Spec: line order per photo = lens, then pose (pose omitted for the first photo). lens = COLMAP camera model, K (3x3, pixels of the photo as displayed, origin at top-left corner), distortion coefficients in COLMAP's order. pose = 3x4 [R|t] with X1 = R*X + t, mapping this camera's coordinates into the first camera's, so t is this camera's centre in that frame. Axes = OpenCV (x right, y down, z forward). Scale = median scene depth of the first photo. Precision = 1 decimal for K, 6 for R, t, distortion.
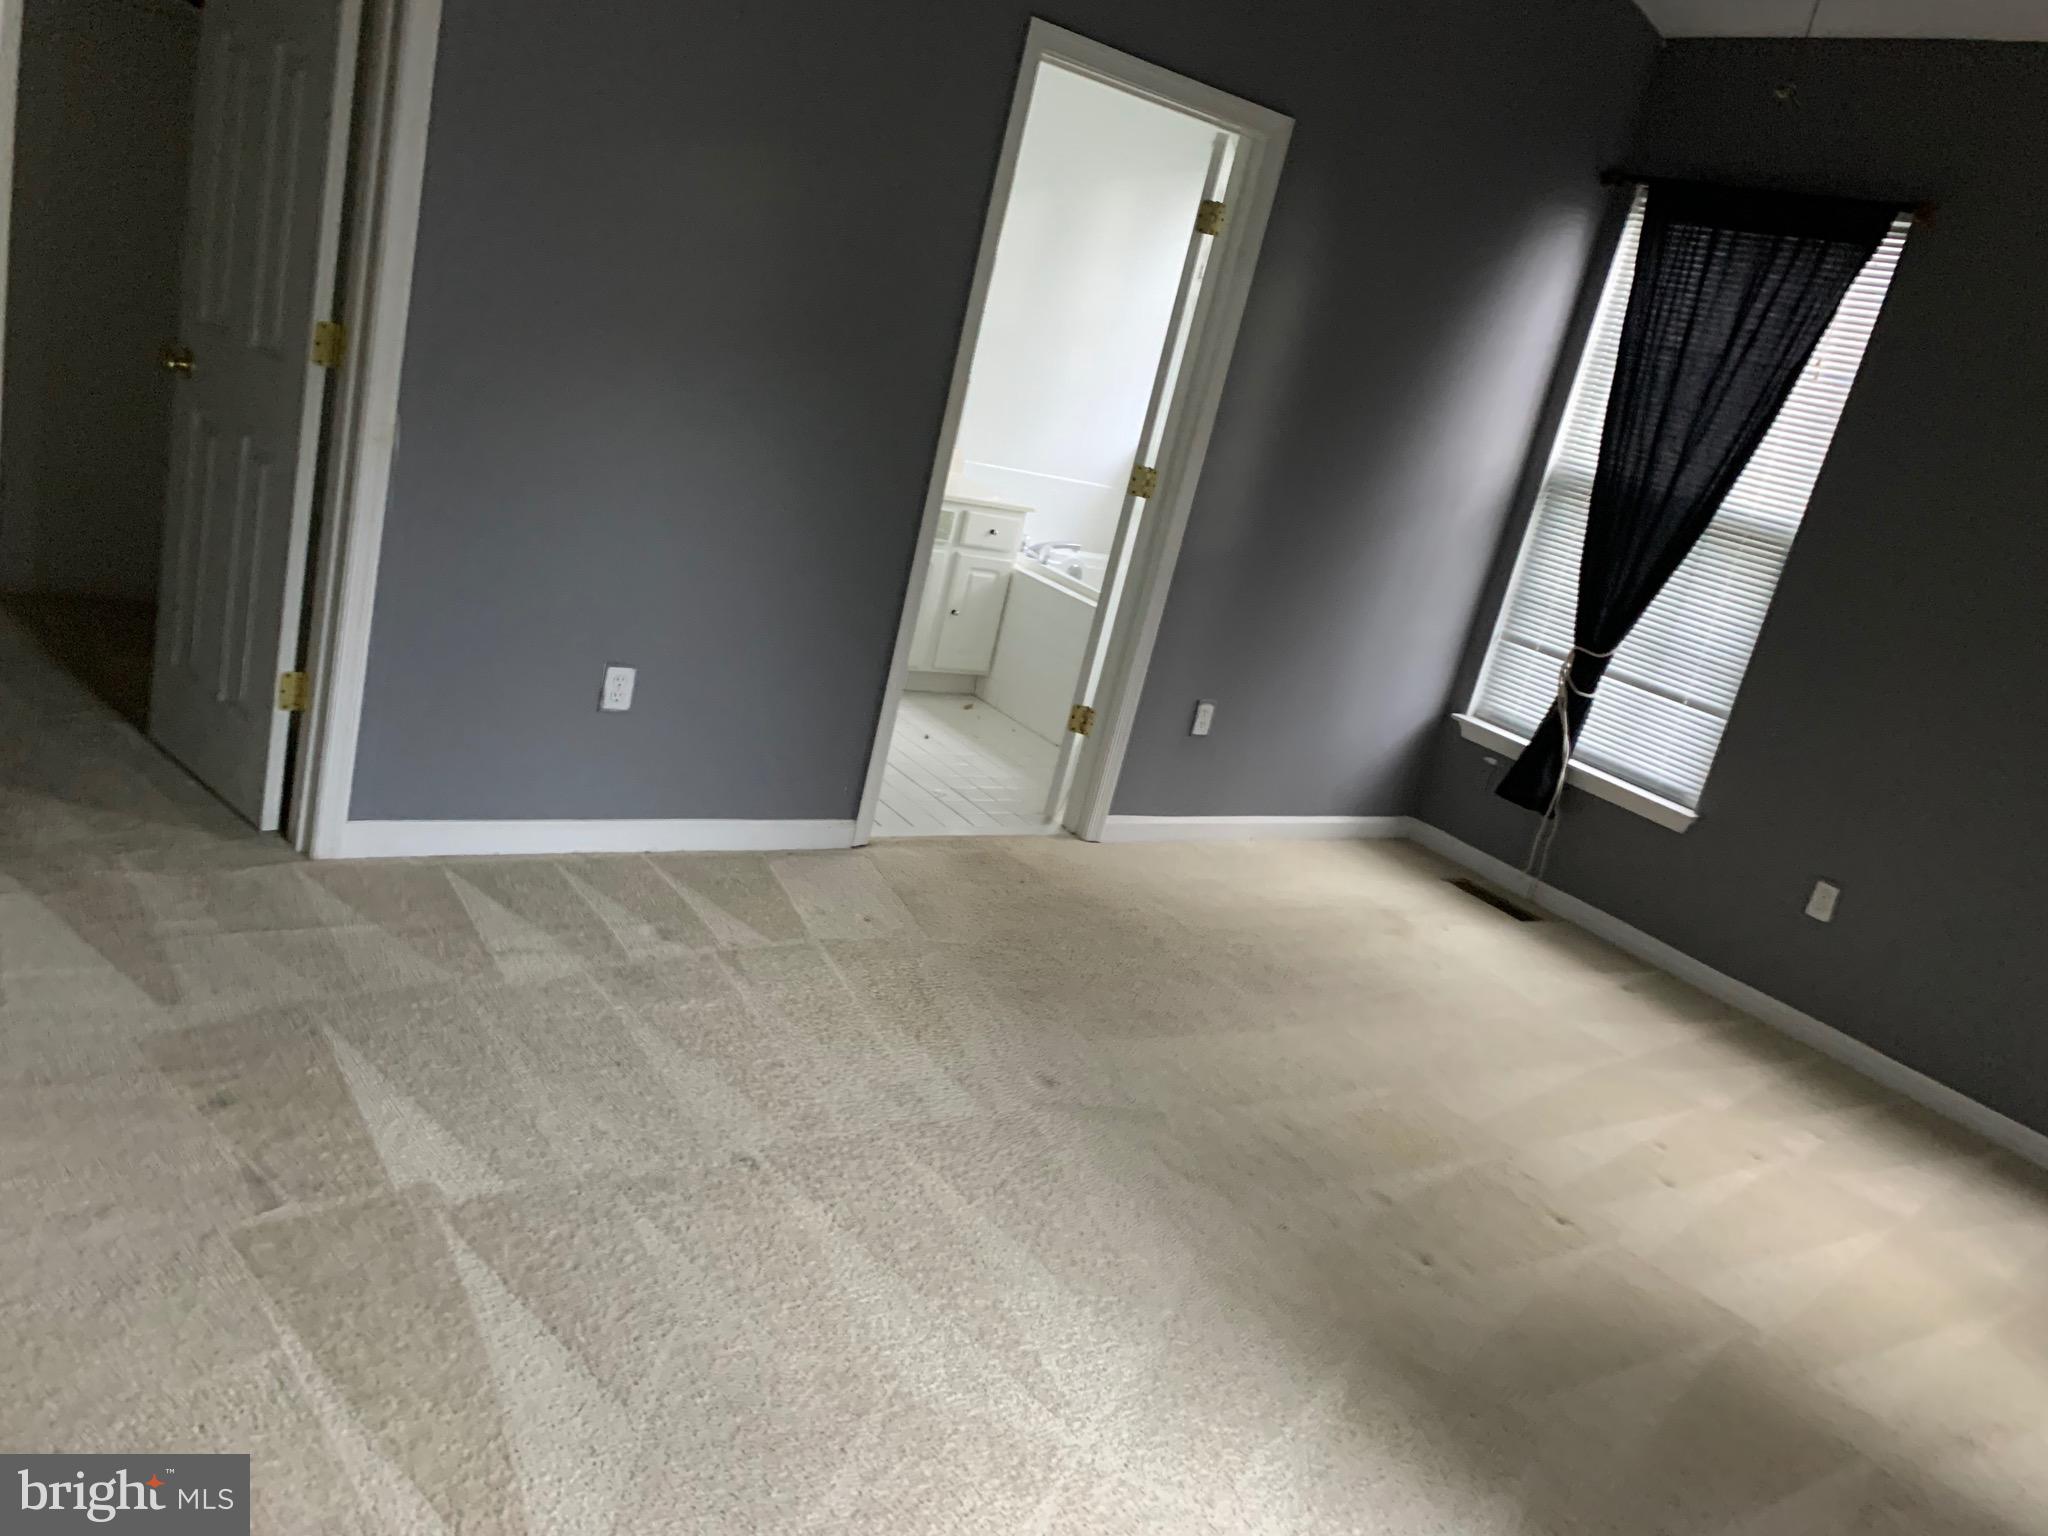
lens RADIAL K [[1531.2, 0, 1069.5], [0, 1531.2, 780.8], [0, 0, 1]] dist [0.067393, -0.093254]
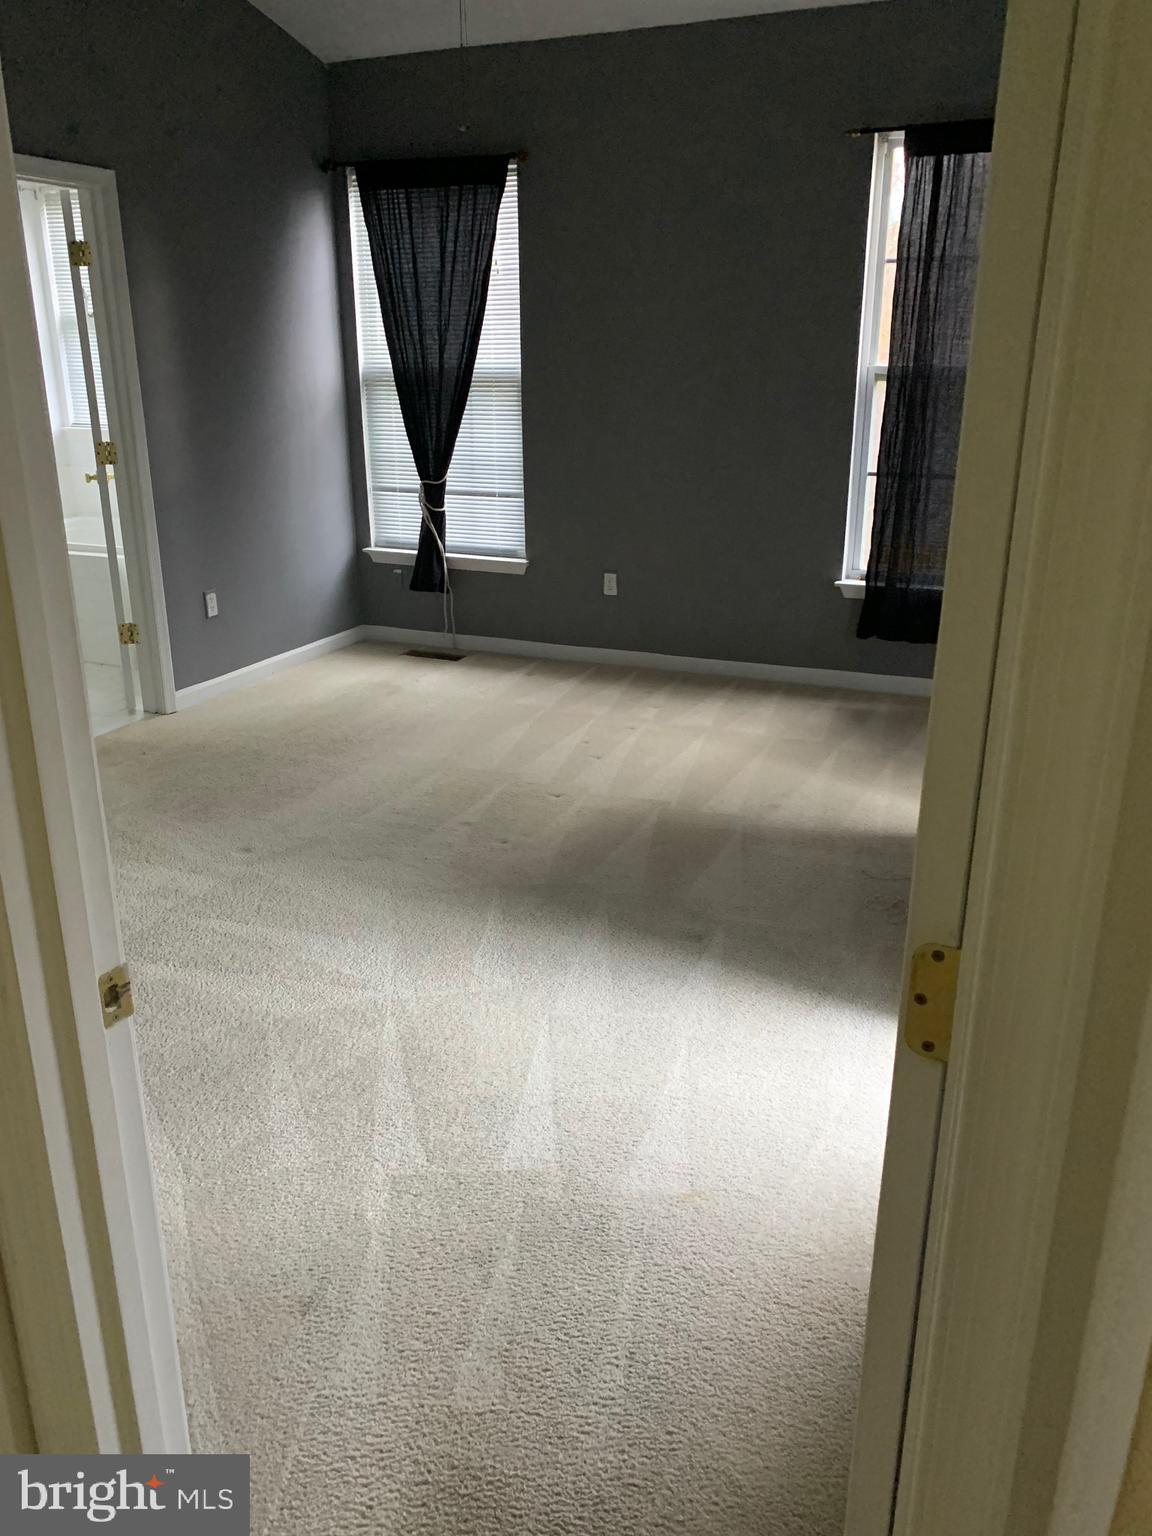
lens RADIAL K [[1148.4, 0, 588.2], [0, 1148.4, 777.3], [0, 0, 1]] dist [0.067393, -0.093254]
pose [[0.832855, -0.393158, 0.389590, -0.115257], [0.338638, 0.918714, 0.203197, 0.007851], [-0.437810, -0.037304, 0.898293, -0.142047]]
